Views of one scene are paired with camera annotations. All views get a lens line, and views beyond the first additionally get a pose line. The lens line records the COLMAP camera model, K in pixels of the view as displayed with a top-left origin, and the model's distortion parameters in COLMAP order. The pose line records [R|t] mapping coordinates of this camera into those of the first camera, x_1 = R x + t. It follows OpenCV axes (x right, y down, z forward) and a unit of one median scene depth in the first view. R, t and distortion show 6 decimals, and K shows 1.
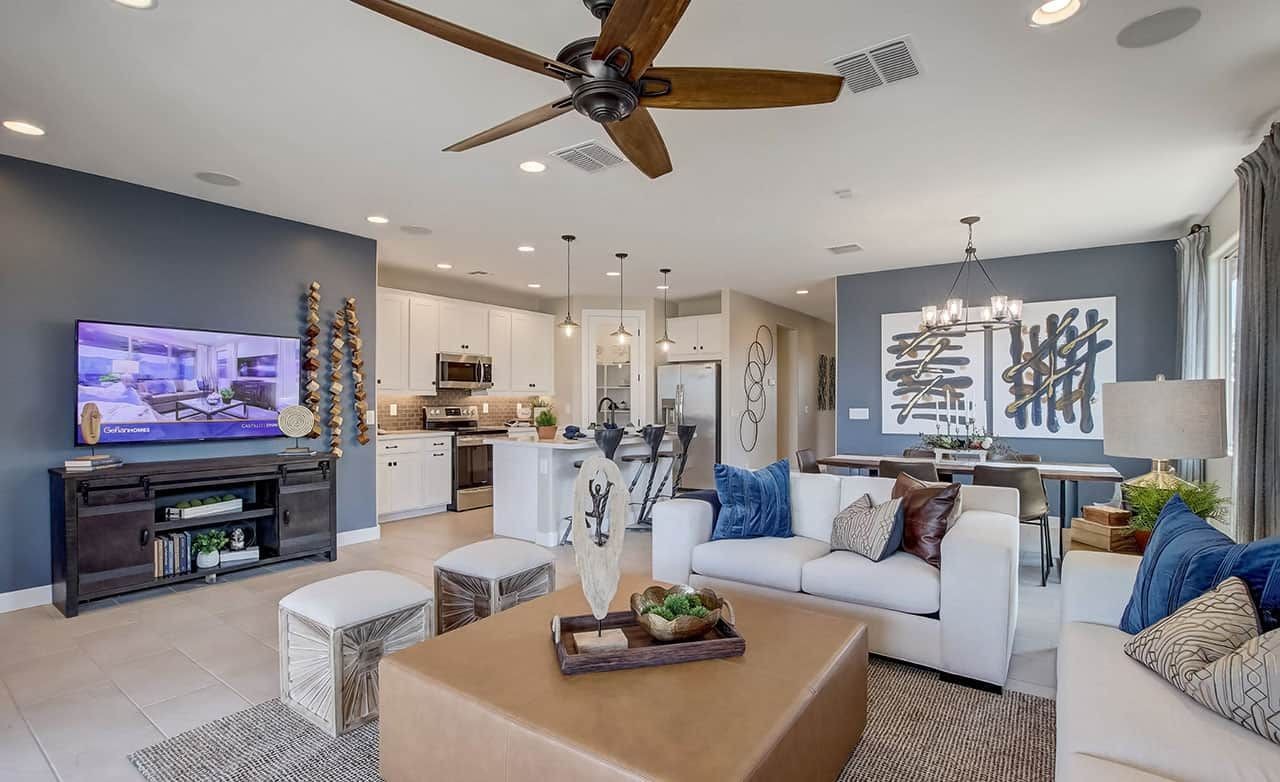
lens RADIAL K [[594.7, 0, 642.5], [0, 594.7, 393.9], [0, 0, 1]] dist [-0.014675, 0.000143]
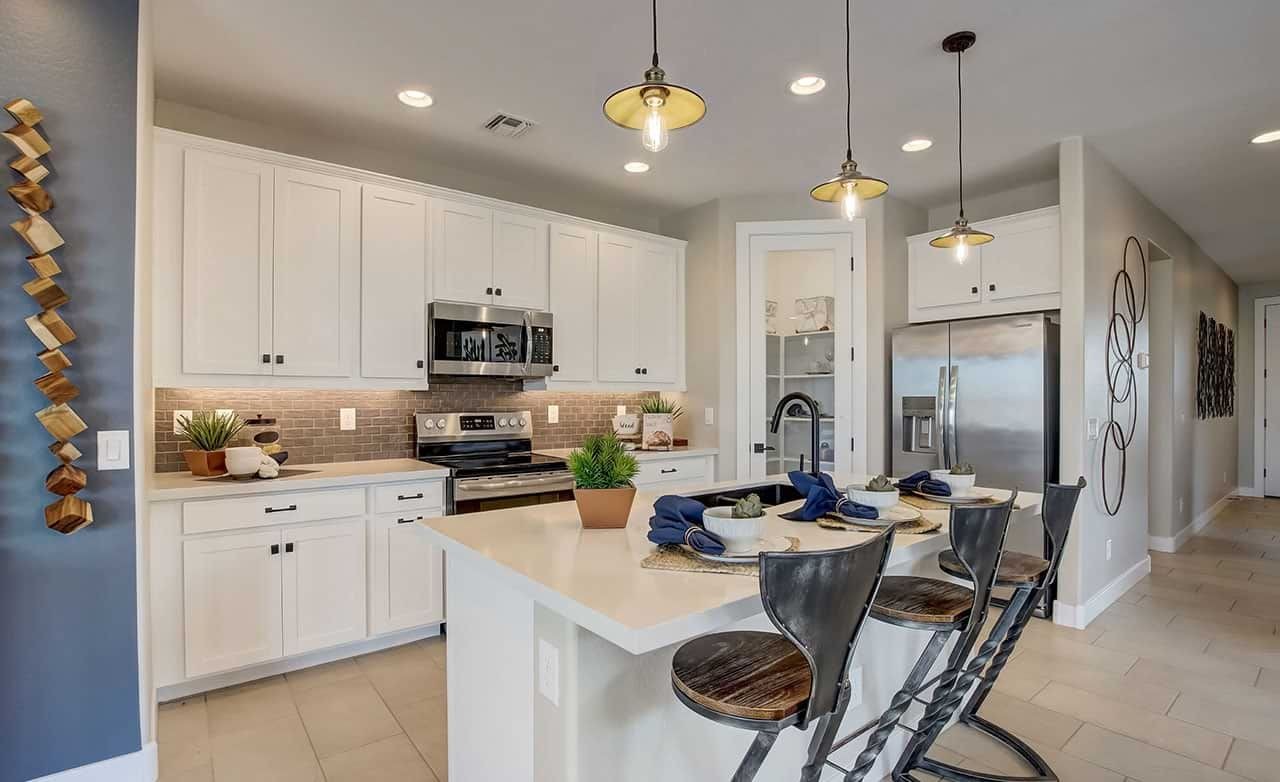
lens RADIAL K [[594.7, 0, 635.0], [0, 594.7, 391.5], [0, 0, 1]] dist [-0.014675, 0.000143]
pose [[0.956653, -0.001790, -0.291226, -0.040745], [0.002309, 0.999996, 0.001437, 0.003134], [0.291222, -0.002047, 0.956653, 0.533165]]
